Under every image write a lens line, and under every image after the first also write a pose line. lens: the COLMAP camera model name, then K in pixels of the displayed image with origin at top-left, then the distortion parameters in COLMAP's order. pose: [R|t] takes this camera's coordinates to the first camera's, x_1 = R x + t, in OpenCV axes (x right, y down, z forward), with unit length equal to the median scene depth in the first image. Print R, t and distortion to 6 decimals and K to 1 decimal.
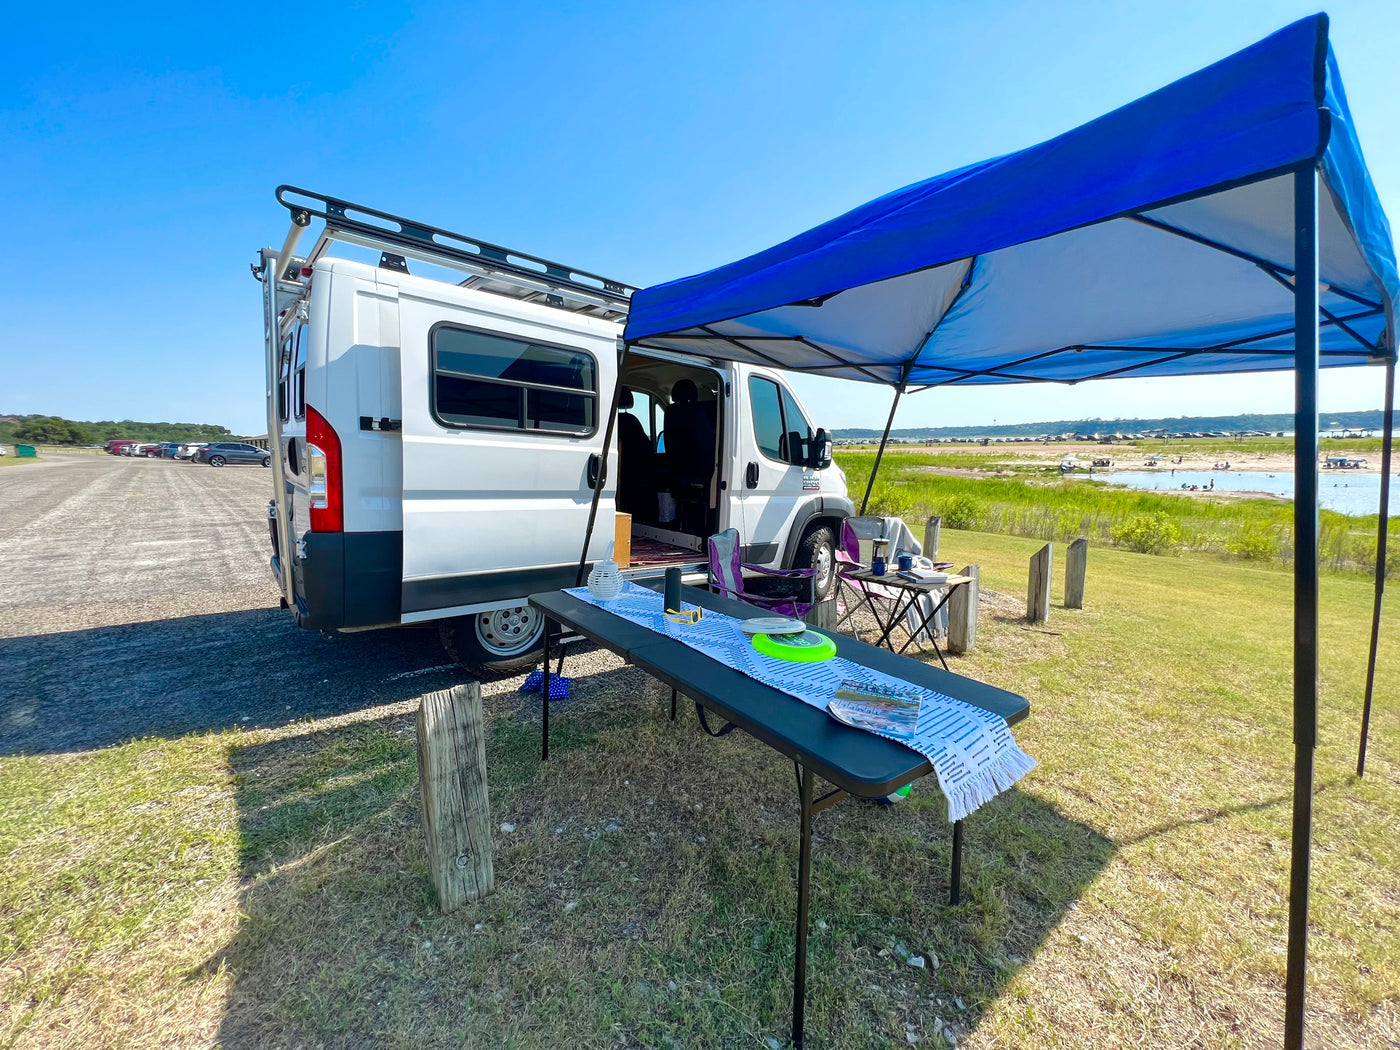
lens RADIAL K [[564.4, 0, 700.0], [0, 564.4, 525.0], [0, 0, 1]] dist [-0.001293, 0.000413]
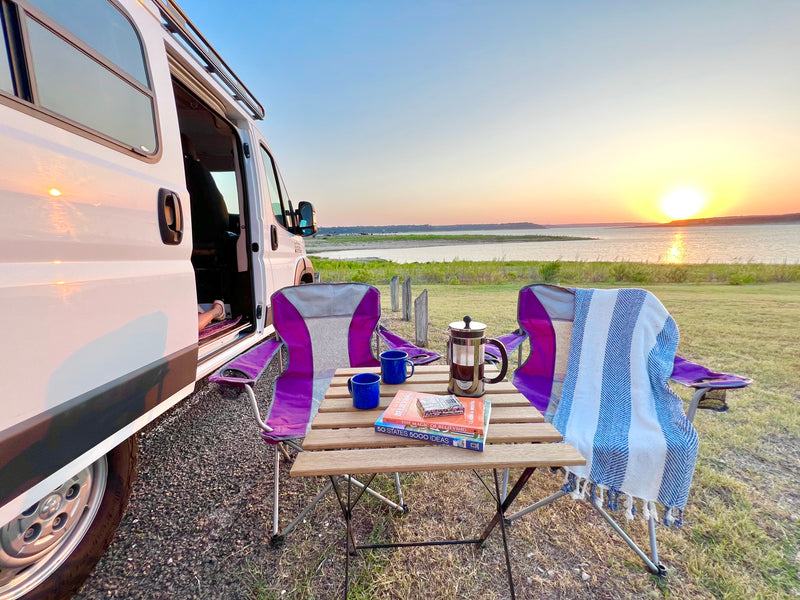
lens RADIAL K [[318.3, 0, 399.4], [0, 318.3, 294.8], [0, 0, 1]] dist [0.000094, 0.000003]
pose [[0.628868, -0.145522, 0.763772, -0.054154], [0.125531, 0.988444, 0.084970, -0.000262], [-0.767311, 0.042442, 0.639869, 0.096001]]
